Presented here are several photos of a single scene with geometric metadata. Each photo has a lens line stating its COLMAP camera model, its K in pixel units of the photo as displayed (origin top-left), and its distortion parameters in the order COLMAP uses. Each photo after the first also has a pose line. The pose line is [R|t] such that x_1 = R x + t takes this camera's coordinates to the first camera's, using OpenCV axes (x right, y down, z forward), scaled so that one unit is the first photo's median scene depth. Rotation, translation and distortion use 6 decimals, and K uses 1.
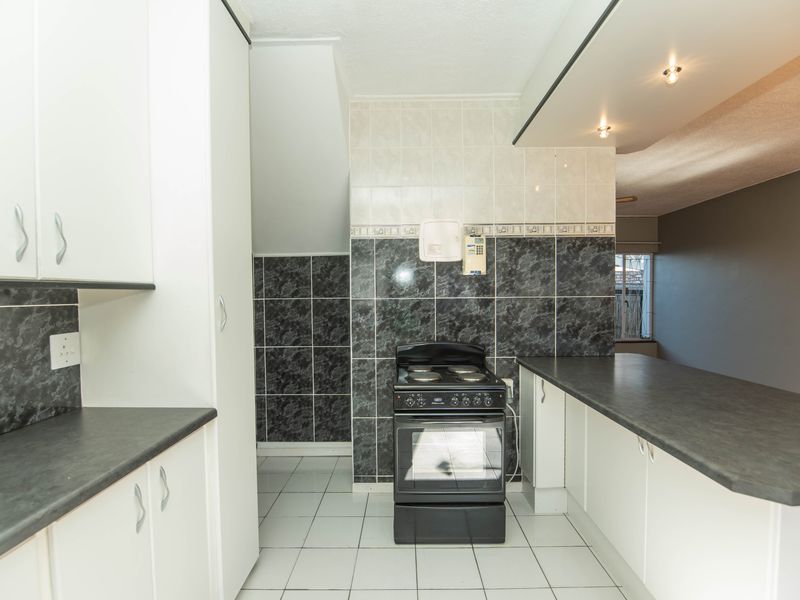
lens RADIAL K [[400.9, 0, 403.7], [0, 400.9, 307.5], [0, 0, 1]] dist [-0.002812, -0.011893]
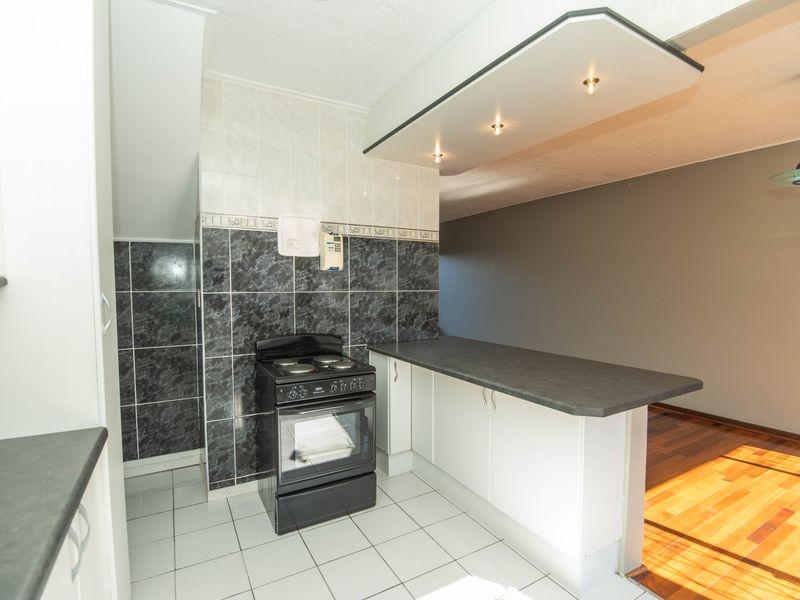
lens RADIAL K [[400.9, 0, 403.7], [0, 400.9, 307.5], [0, 0, 1]] dist [-0.002812, -0.011893]
pose [[0.862404, -0.019507, 0.505845, -0.197413], [0.007637, 0.999645, 0.025529, -0.008234], [-0.506163, -0.018153, 0.862247, -0.019576]]
